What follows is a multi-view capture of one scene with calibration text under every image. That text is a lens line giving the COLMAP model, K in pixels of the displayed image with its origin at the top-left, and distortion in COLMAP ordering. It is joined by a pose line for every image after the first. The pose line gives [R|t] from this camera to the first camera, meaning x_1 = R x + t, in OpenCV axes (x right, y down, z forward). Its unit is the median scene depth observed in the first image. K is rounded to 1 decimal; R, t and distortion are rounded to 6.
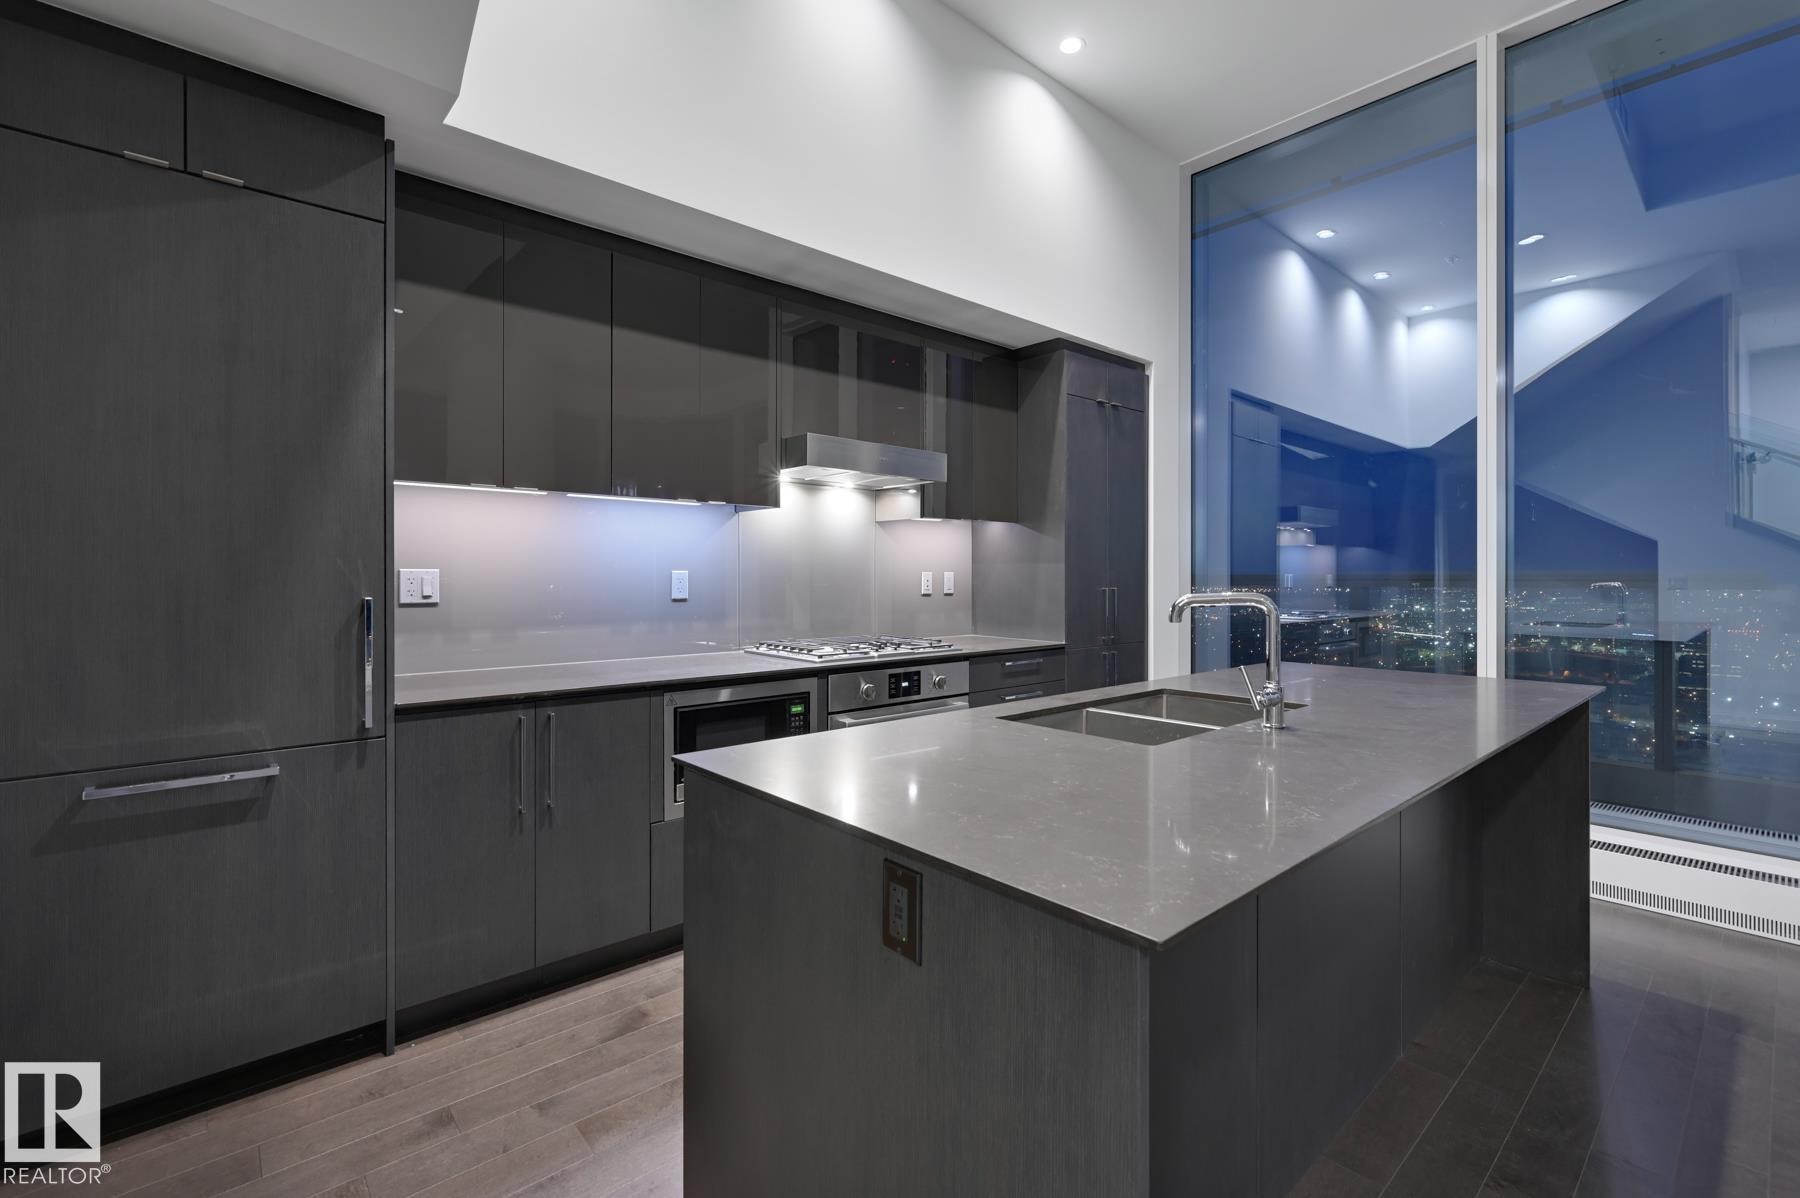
lens RADIAL K [[799.2, 0, 901.7], [0, 799.2, 577.6], [0, 0, 1]] dist [-0.002887, -0.000588]
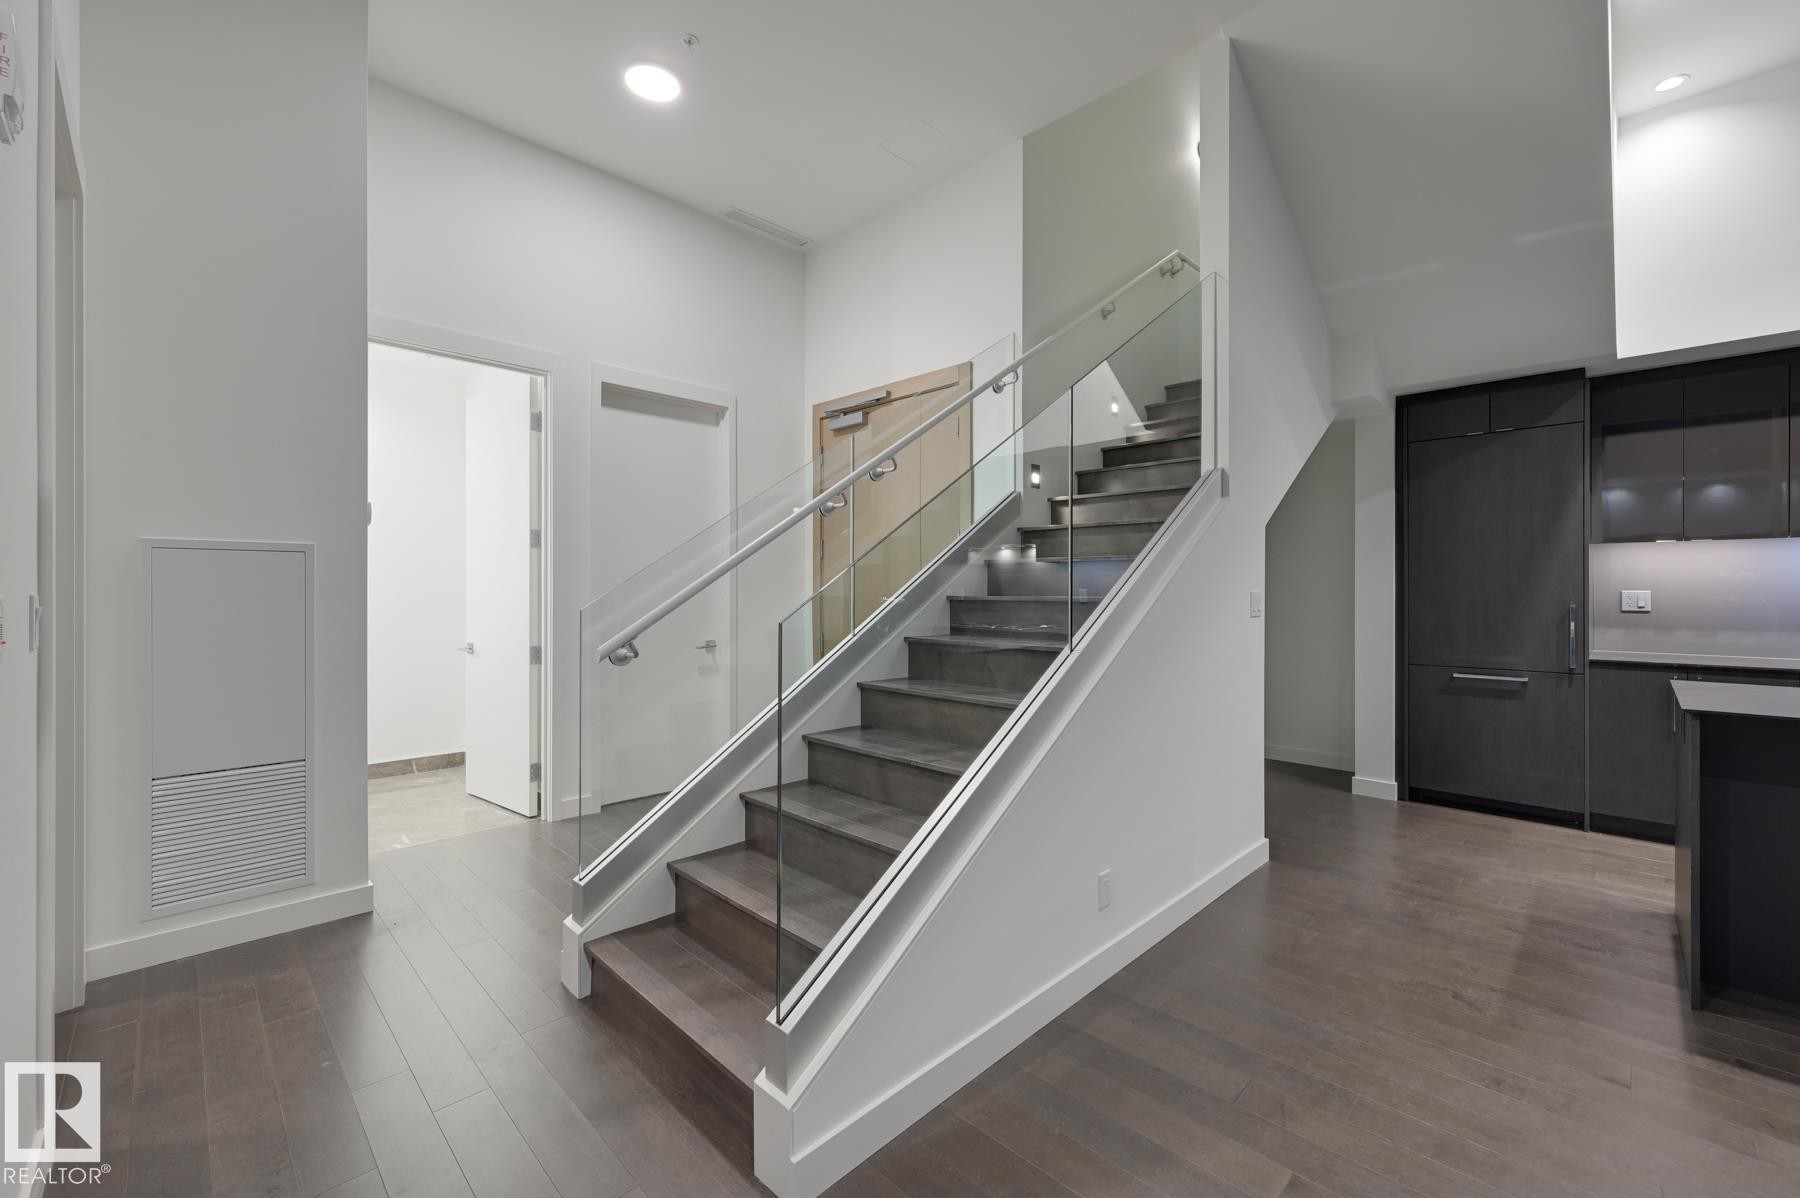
lens RADIAL K [[731.5, 0, 892.6], [0, 731.5, 589.7], [0, 0, 1]] dist [-0.000632, -0.000023]
pose [[0.007918, -0.001199, -0.999968, 0.981289], [-0.003396, 0.999993, -0.001226, -0.005989], [0.999963, 0.003406, 0.007914, -0.632840]]
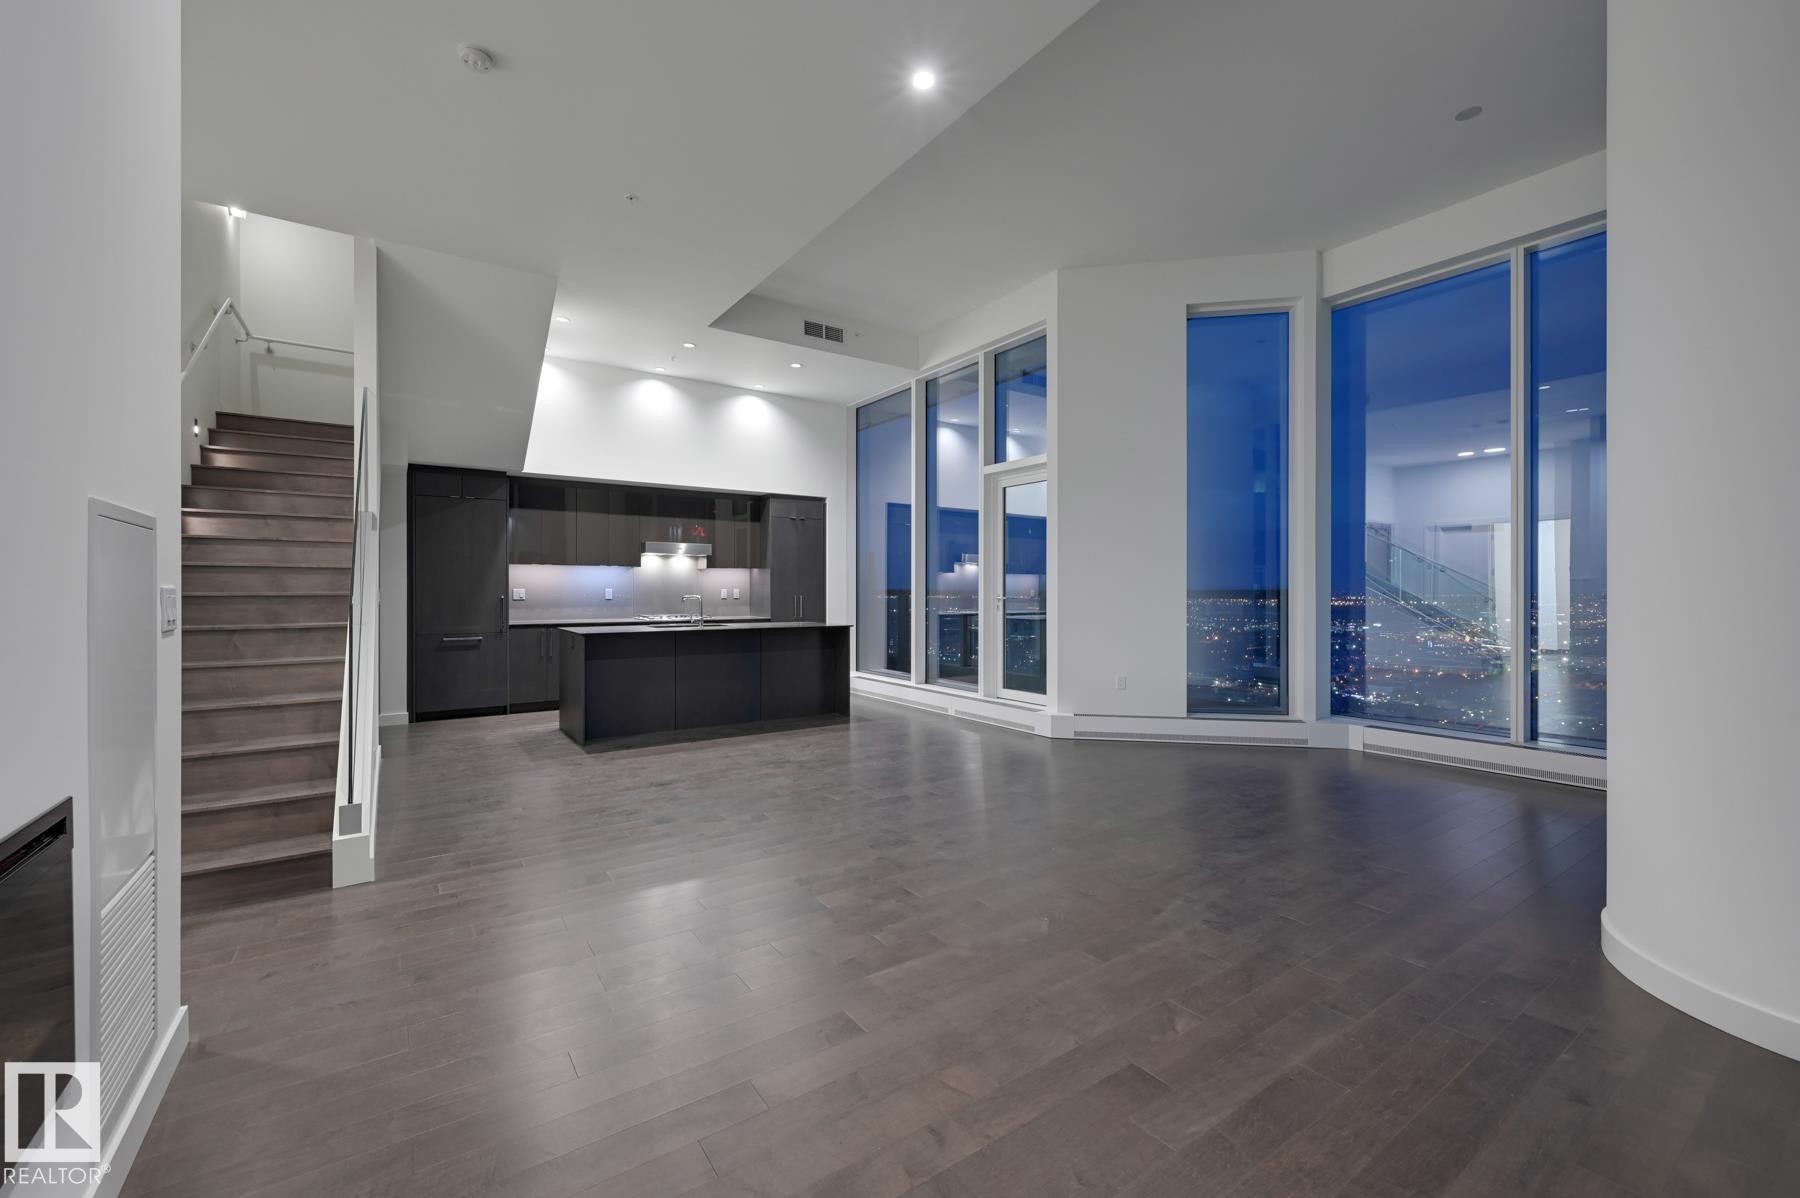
lens RADIAL K [[731.5, 0, 892.6], [0, 731.5, 589.7], [0, 0, 1]] dist [-0.000632, -0.000023]
pose [[0.985623, -0.000401, -0.168959, 1.482071], [-0.000060, 0.999996, -0.002724, 0.000656], [0.168960, 0.002695, 0.985619, -1.799769]]
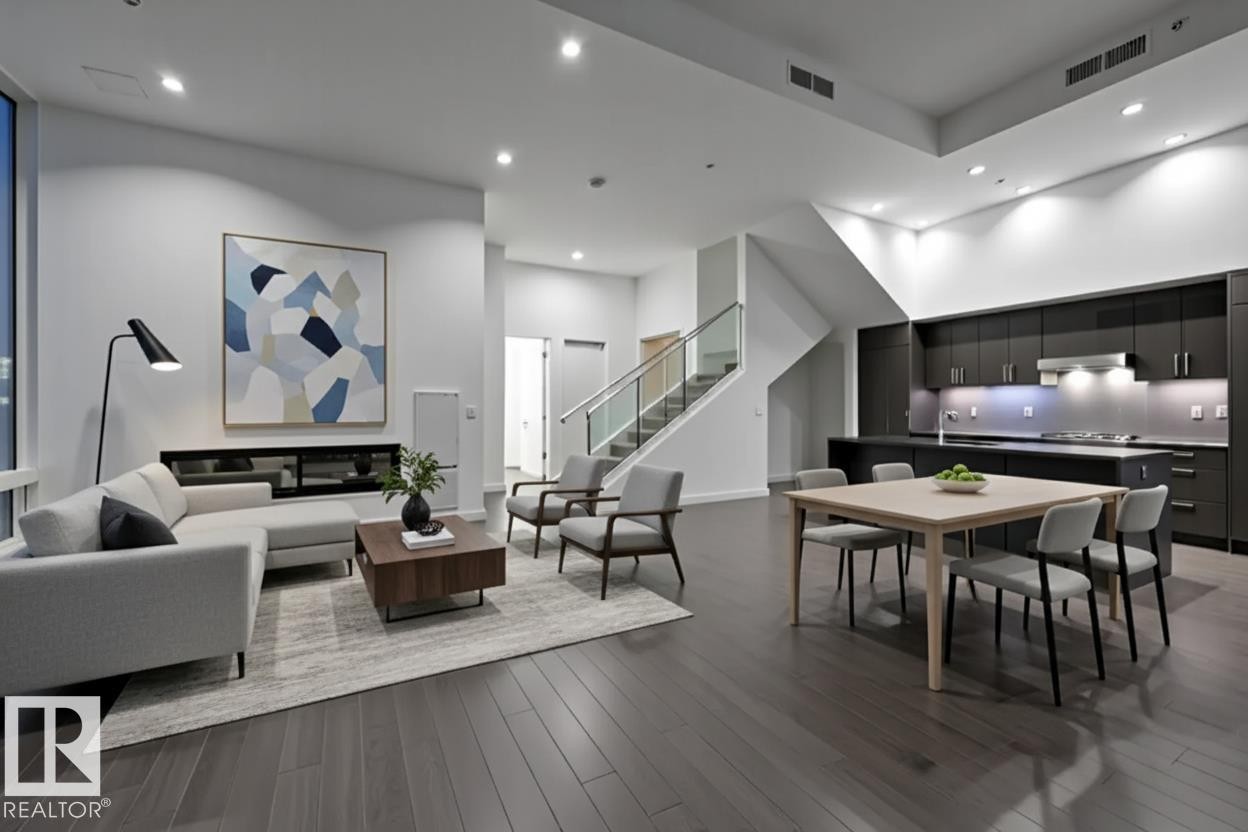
lens RADIAL K [[507.2, 0, 618.8], [0, 507.2, 409.6], [0, 0, 1]] dist [-0.000632, -0.000023]
pose [[-0.273316, 0.001099, -0.961924, 2.566877], [-0.000248, 0.999999, 0.001213, -0.001242], [0.961924, 0.000570, -0.273315, 0.034478]]
